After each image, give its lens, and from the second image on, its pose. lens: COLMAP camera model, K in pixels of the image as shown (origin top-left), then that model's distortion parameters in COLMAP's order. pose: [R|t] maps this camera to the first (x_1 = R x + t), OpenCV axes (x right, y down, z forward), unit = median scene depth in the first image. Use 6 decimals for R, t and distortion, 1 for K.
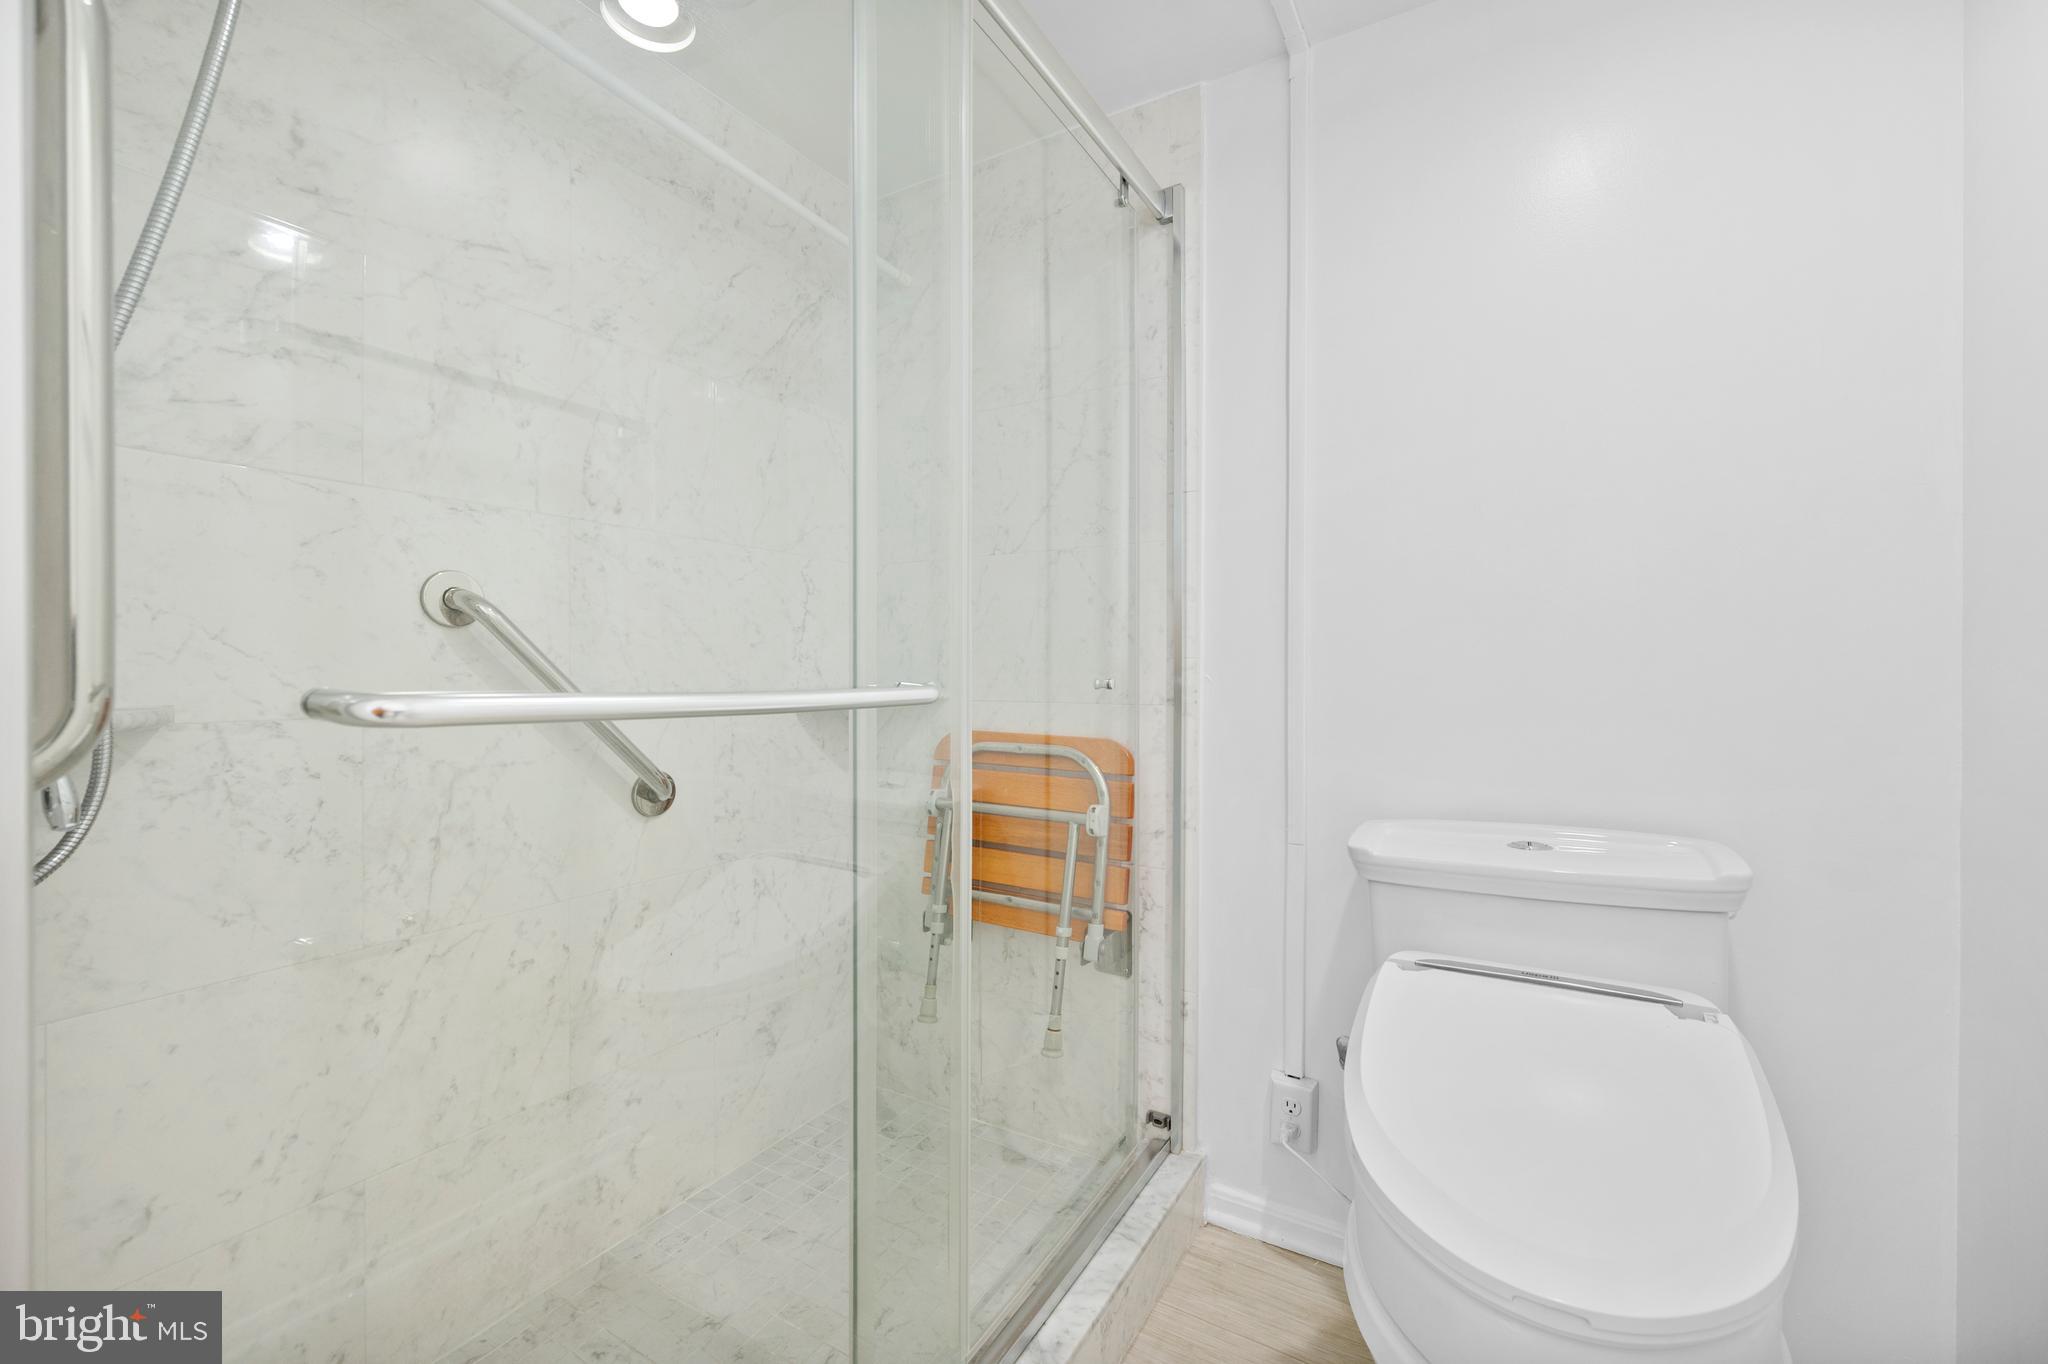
lens RADIAL K [[842.9, 0, 1014.4], [0, 842.9, 677.6], [0, 0, 1]] dist [0.001497, -0.001019]
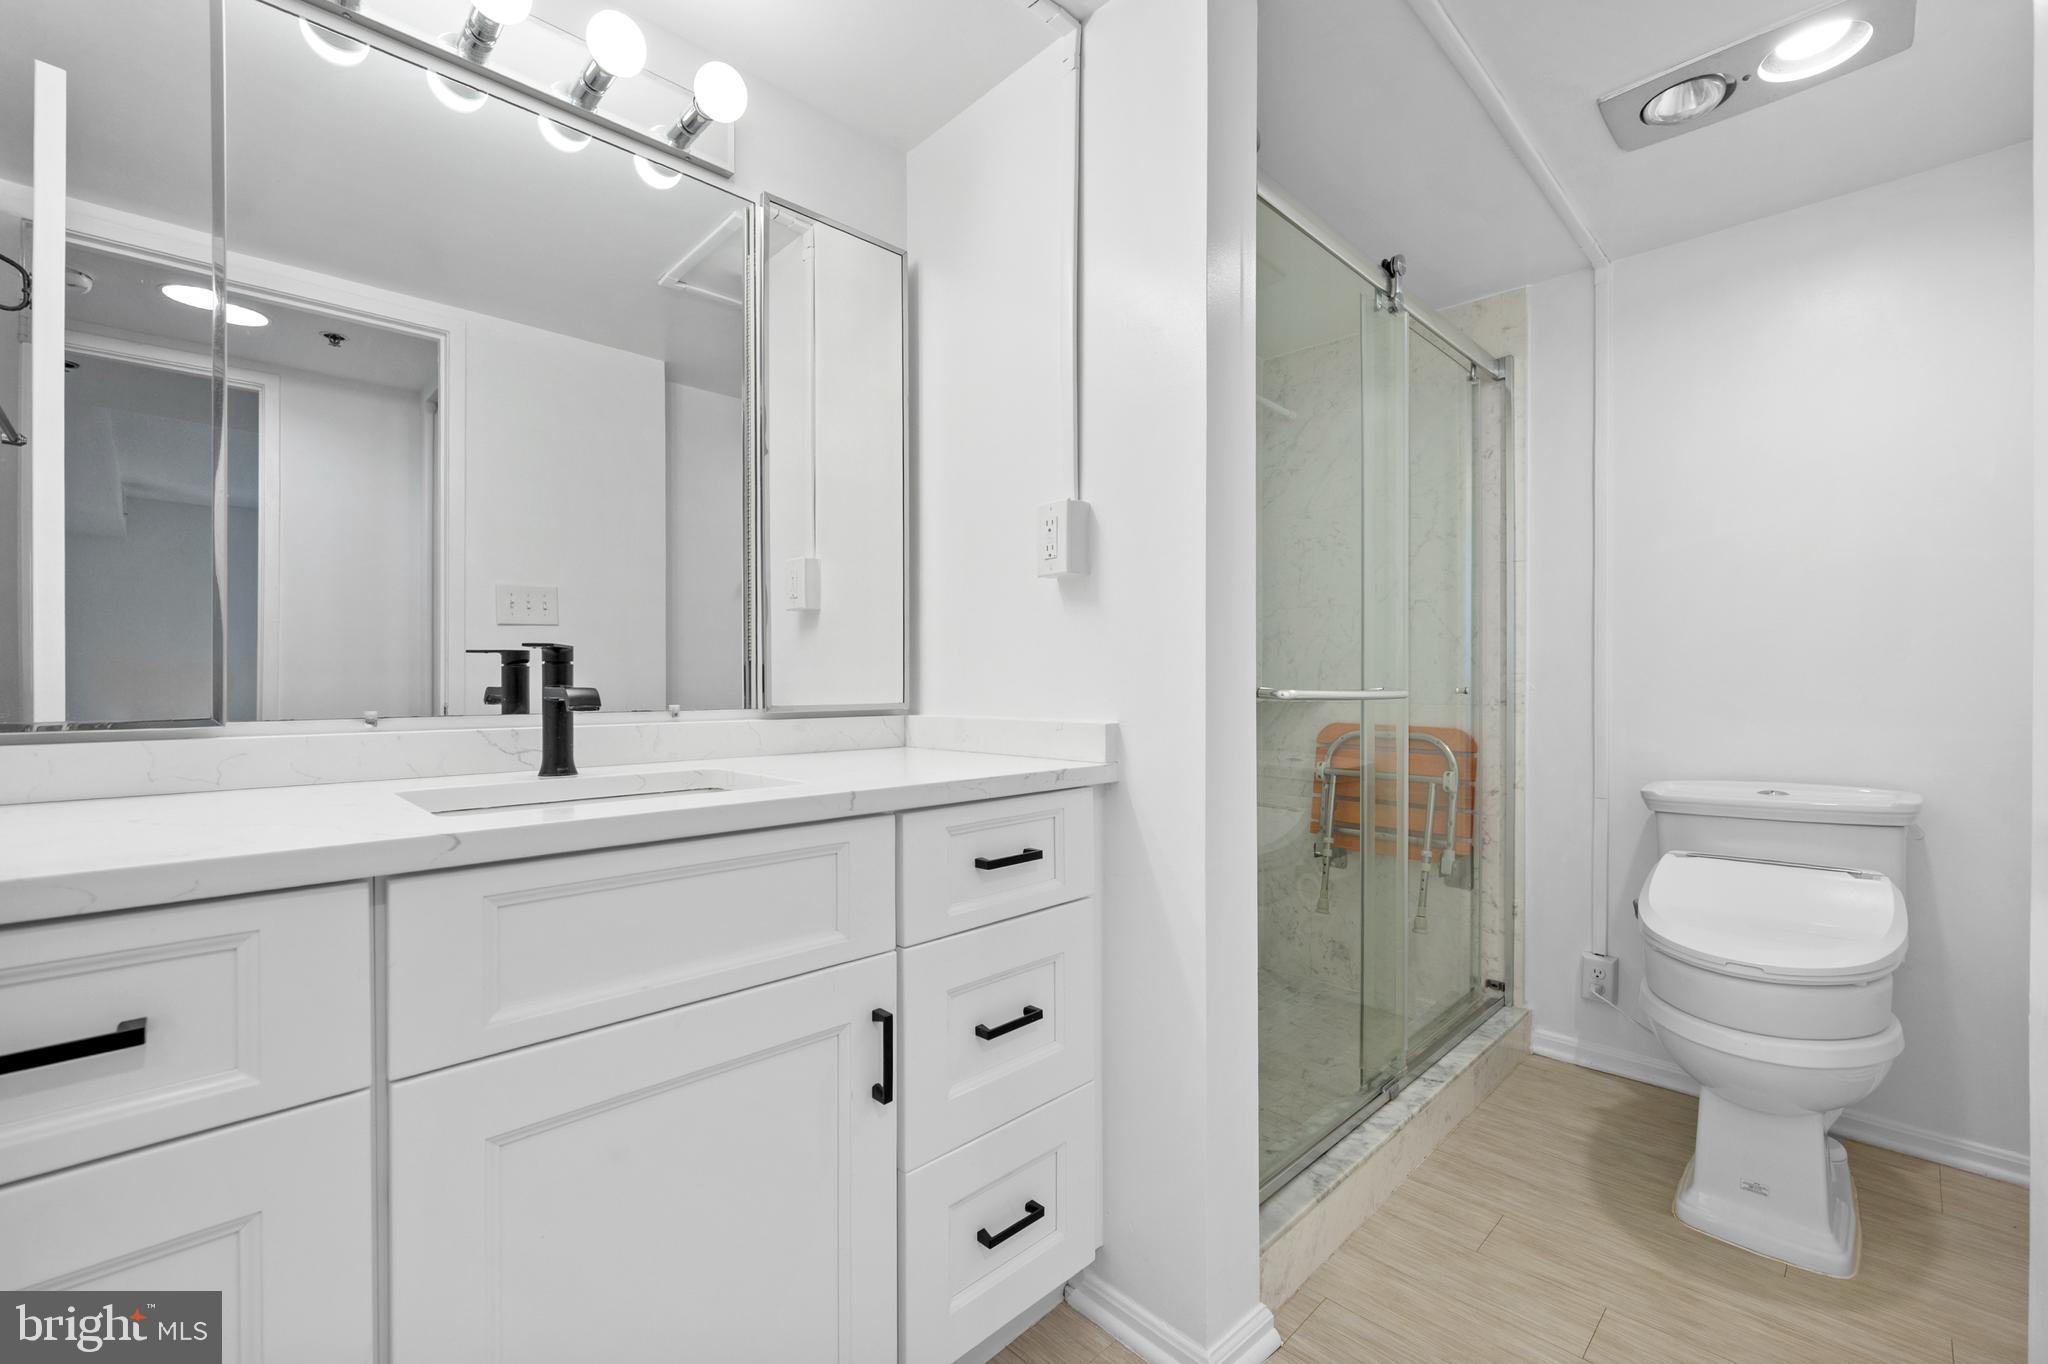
lens RADIAL K [[842.9, 0, 1036.3], [0, 842.9, 684.1], [0, 0, 1]] dist [0.001497, -0.001019]
pose [[0.970383, 0.001325, -0.241570, -0.255826], [-0.003223, 0.999967, -0.007465, 0.008671], [0.241552, 0.008022, 0.970355, -0.641969]]
